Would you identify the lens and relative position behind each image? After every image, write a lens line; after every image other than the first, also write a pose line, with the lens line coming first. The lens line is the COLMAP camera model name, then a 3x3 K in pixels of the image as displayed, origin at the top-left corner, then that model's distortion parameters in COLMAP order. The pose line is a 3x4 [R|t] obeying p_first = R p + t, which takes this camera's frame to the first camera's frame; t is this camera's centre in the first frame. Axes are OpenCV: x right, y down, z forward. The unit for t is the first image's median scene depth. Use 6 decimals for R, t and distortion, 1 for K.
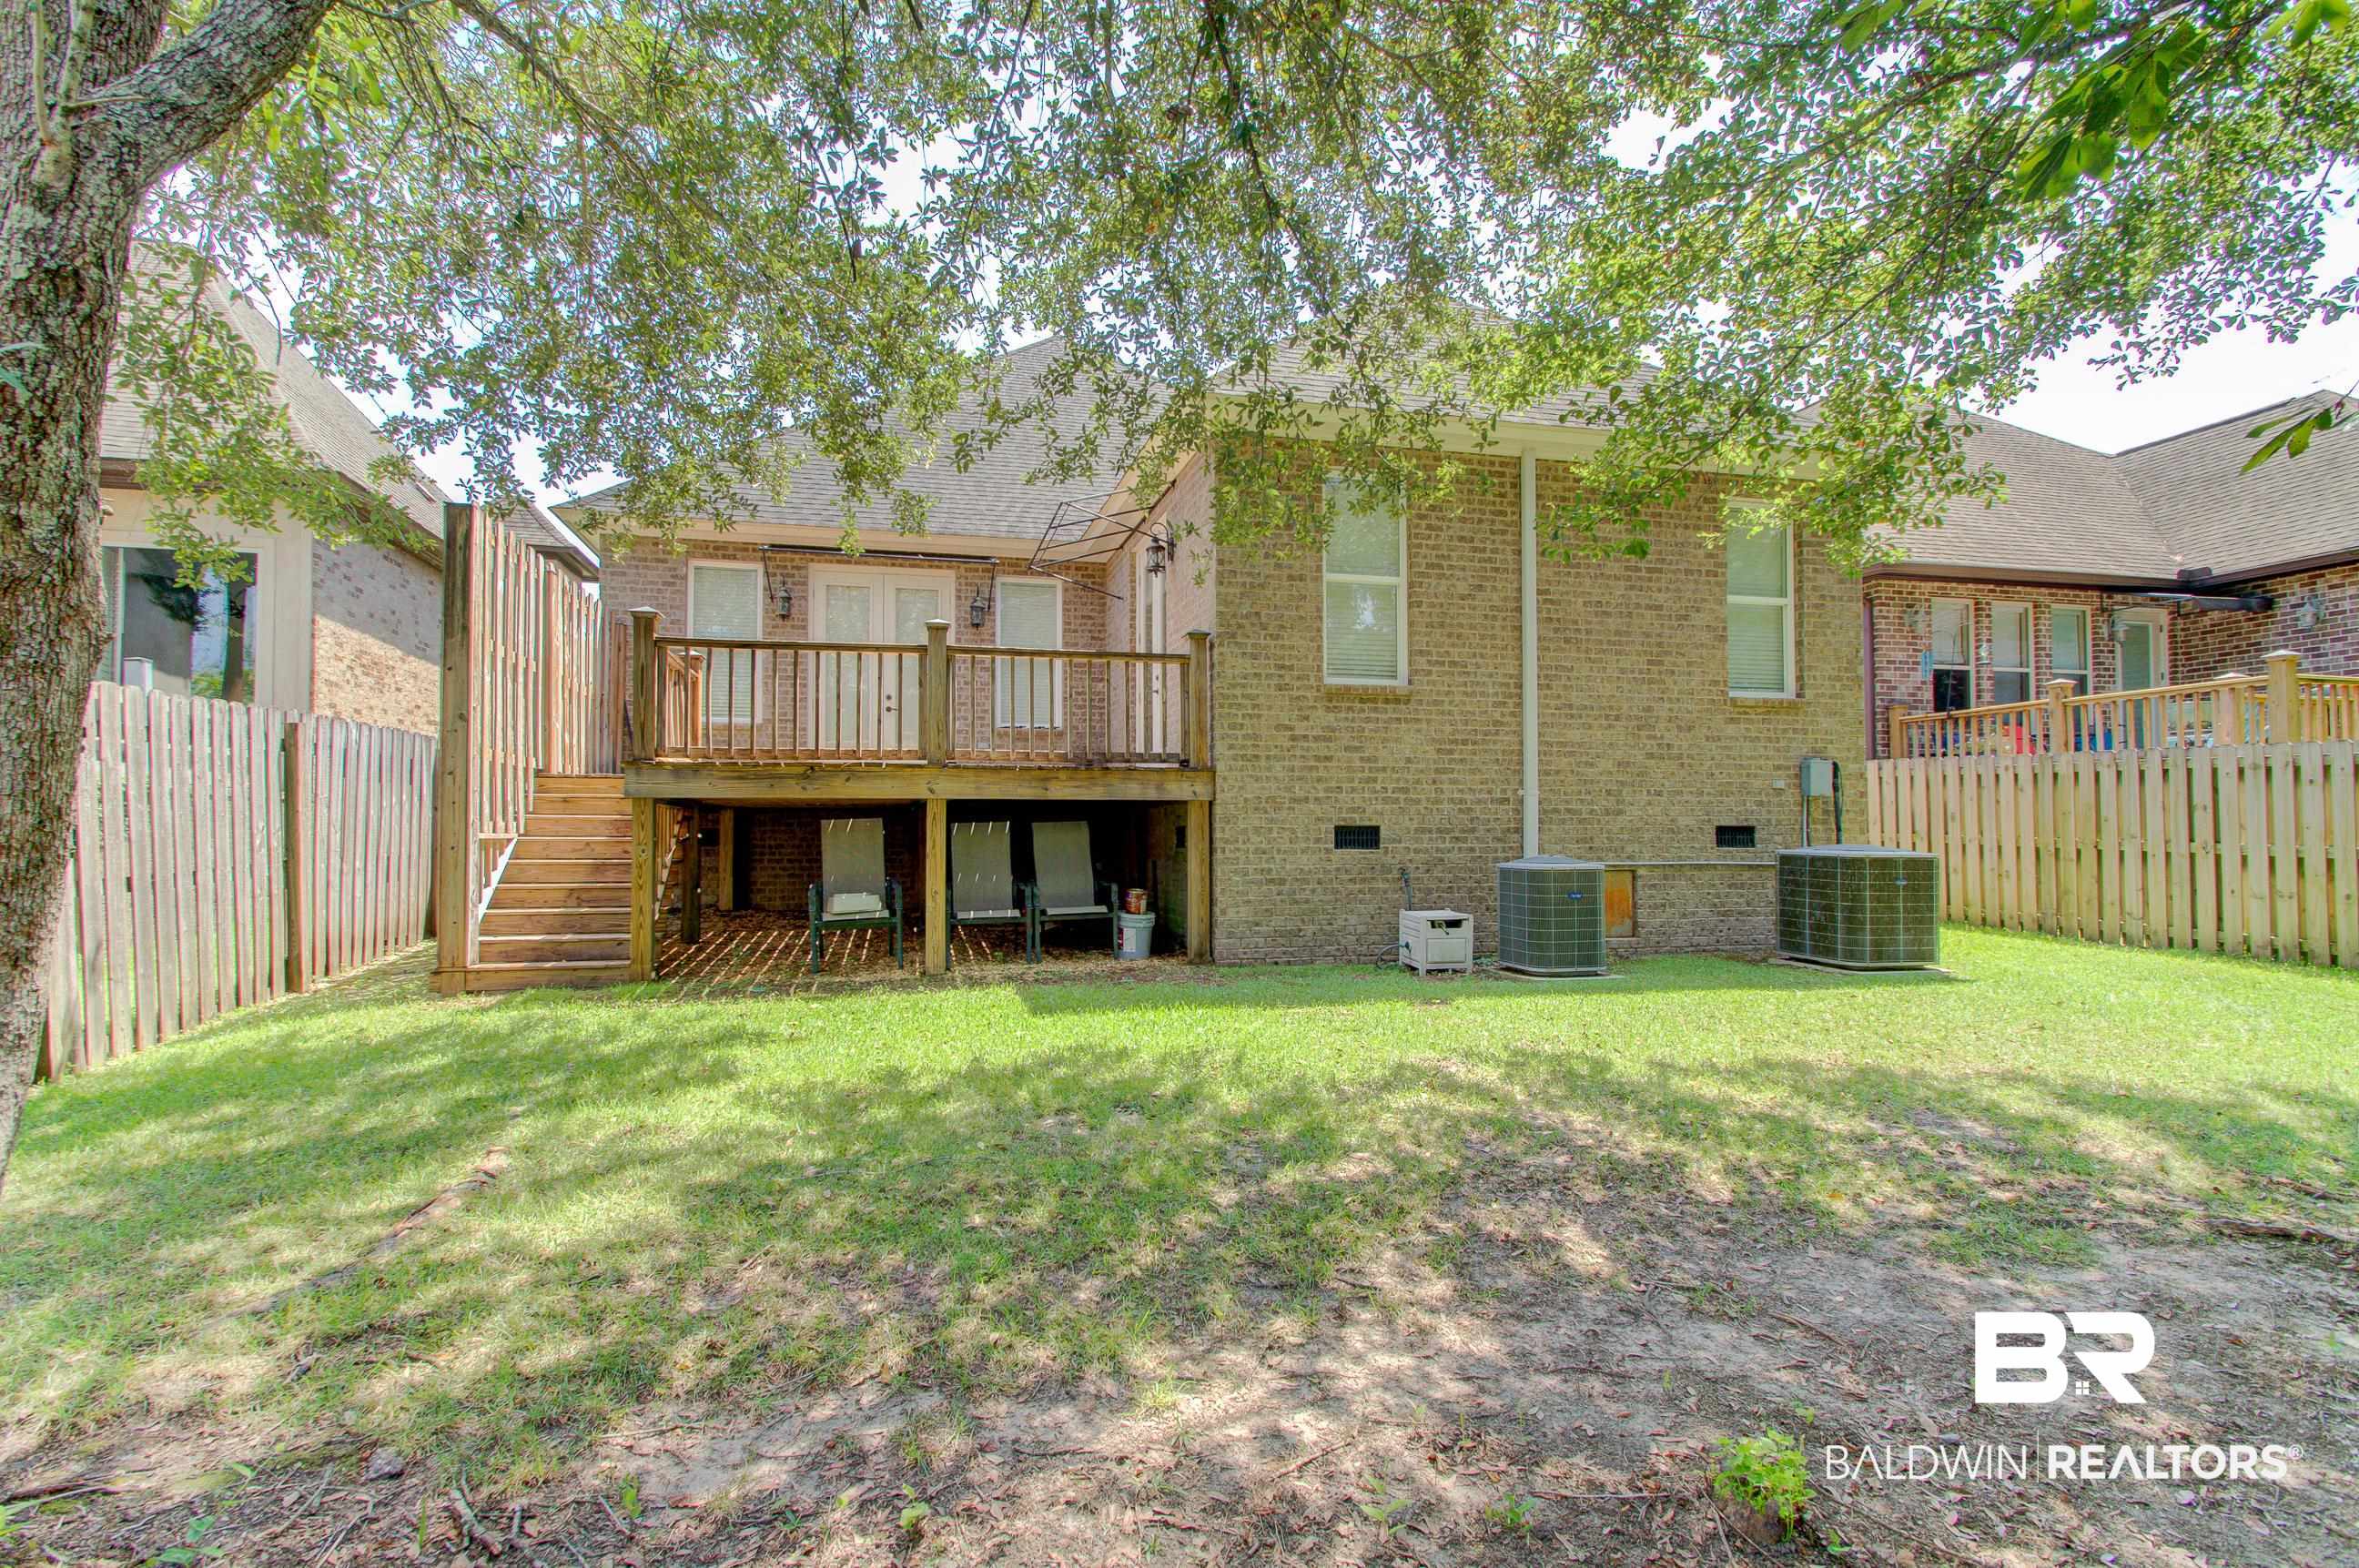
lens RADIAL K [[1105.3, 0, 1186.5], [0, 1105.3, 787.1], [0, 0, 1]] dist [0.019905, -0.000301]
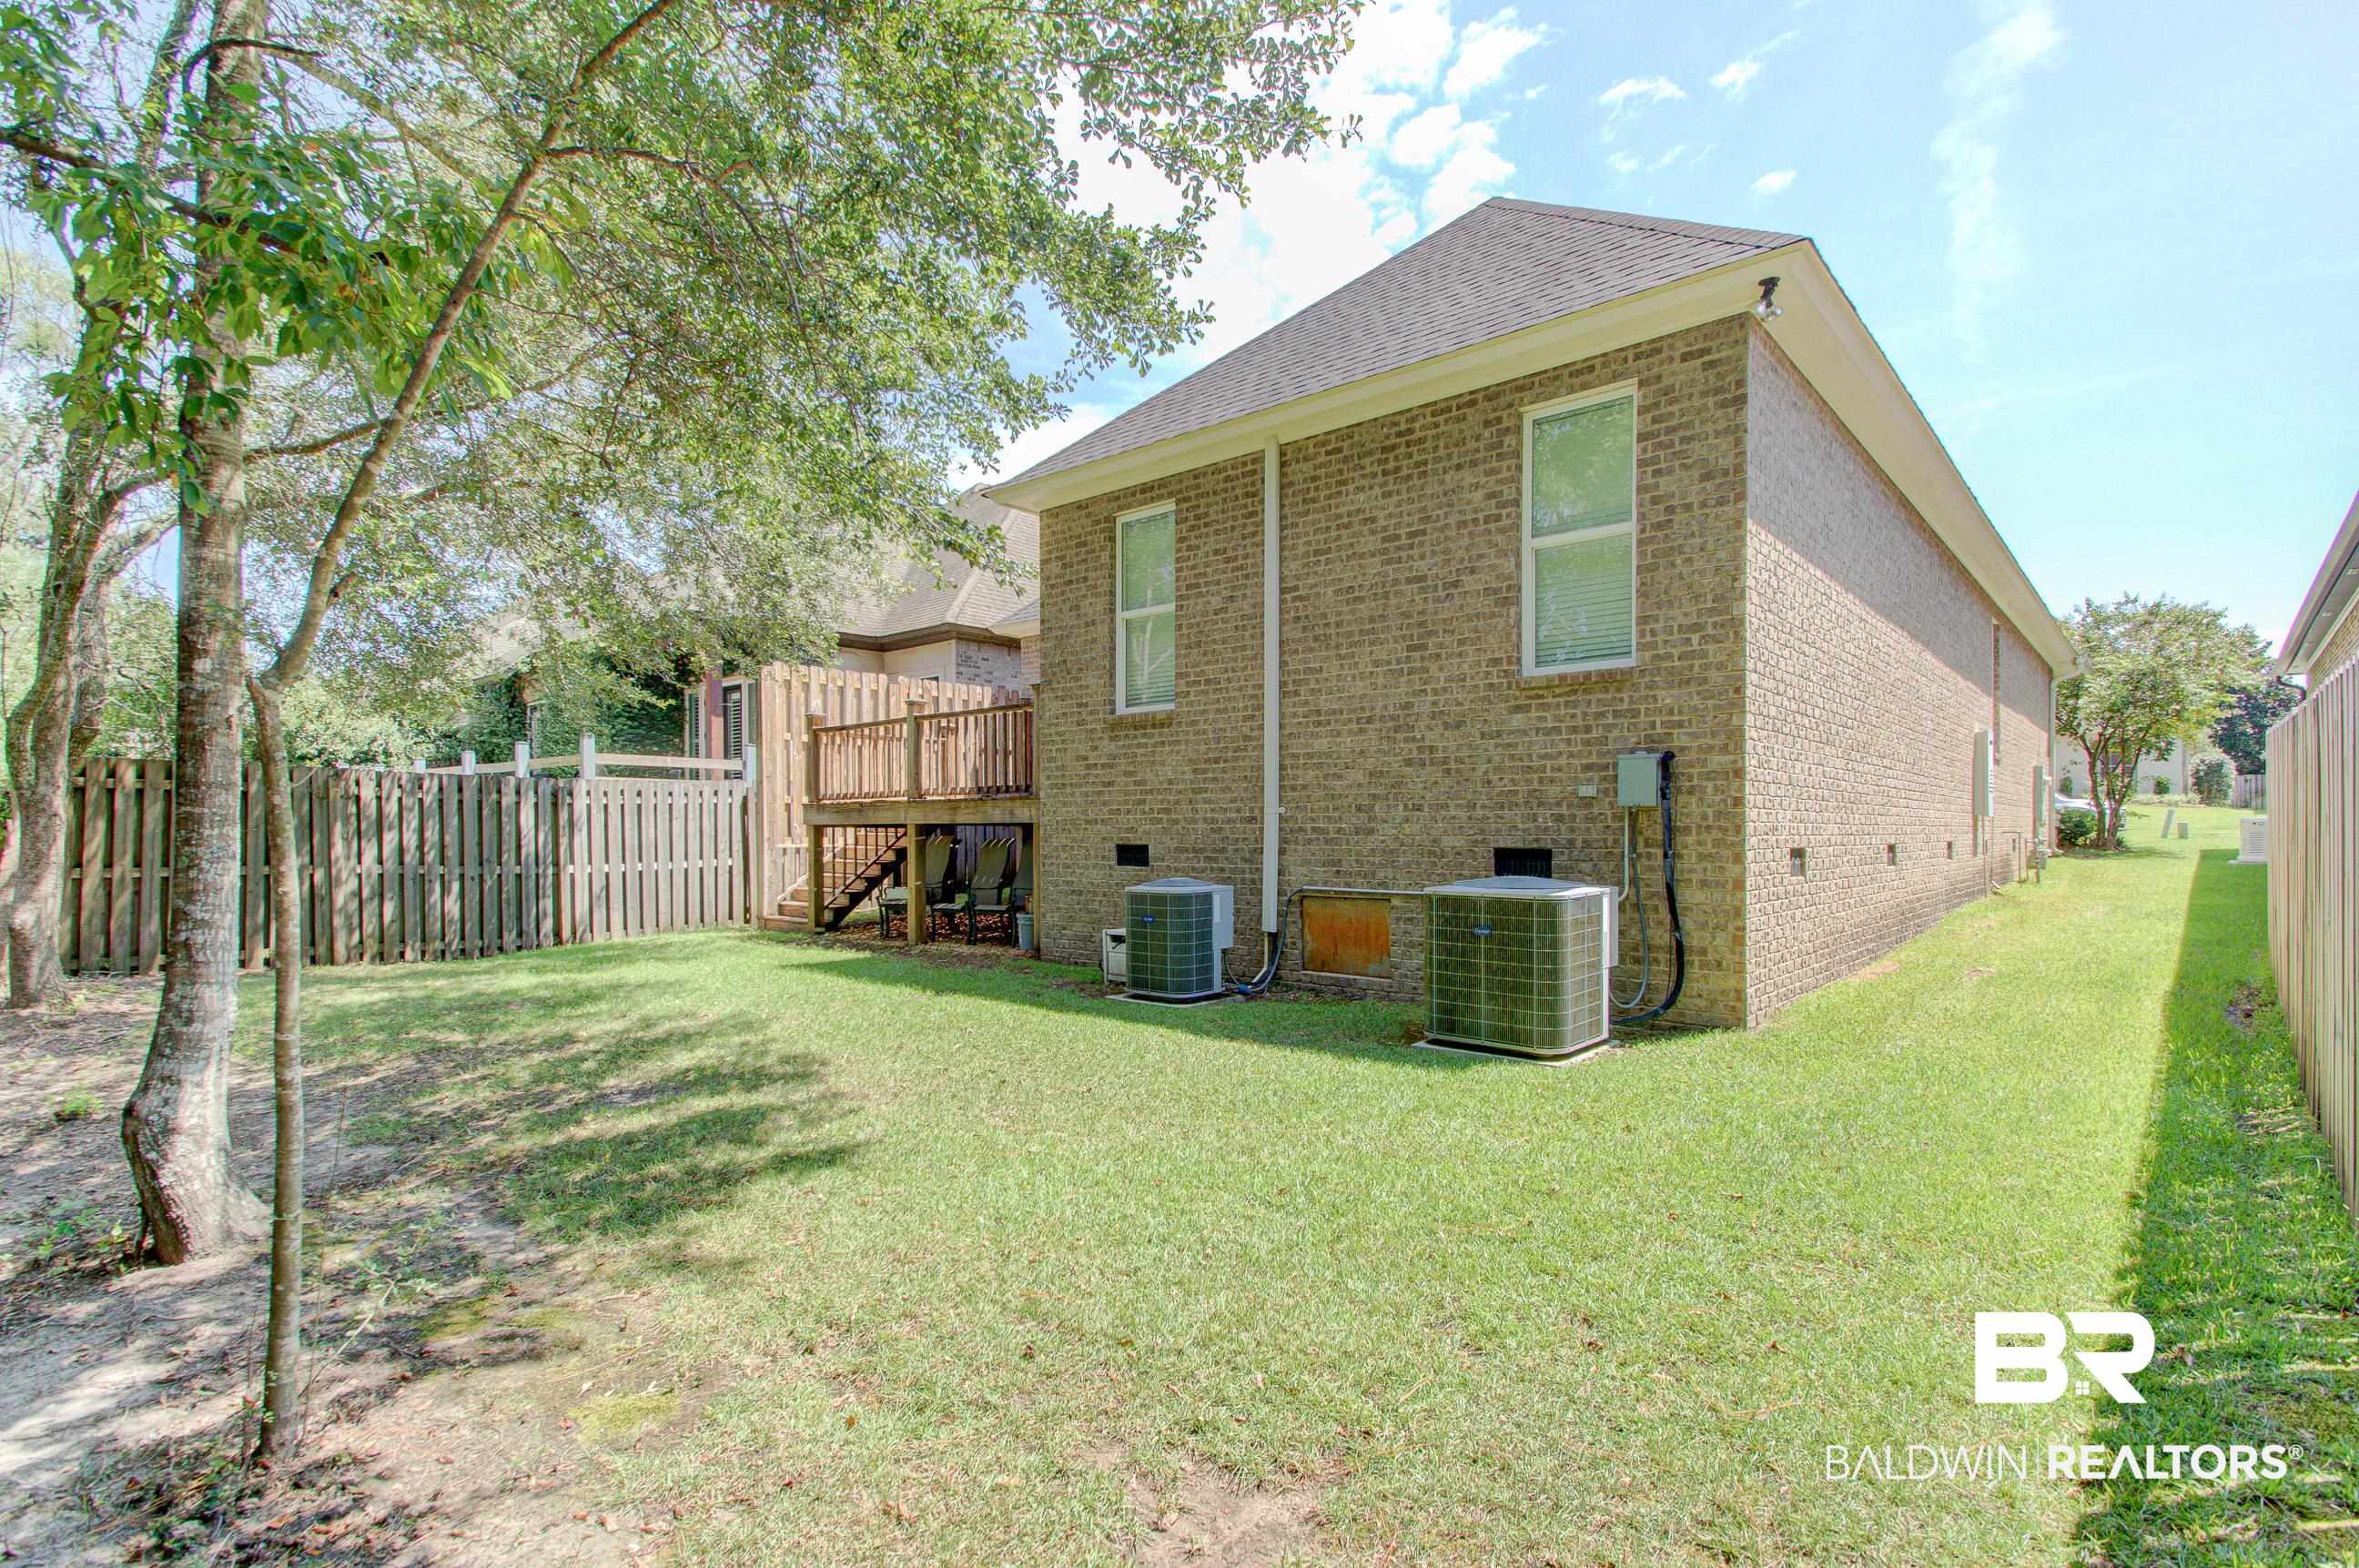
lens RADIAL K [[1105.3, 0, 1180.0], [0, 1105.3, 800.6], [0, 0, 1]] dist [0.019905, -0.000301]
pose [[0.588211, -0.021007, -0.808434, 0.993335], [0.036680, 0.999327, 0.000720, -0.006740], [0.807875, -0.030077, 0.588586, 0.382428]]
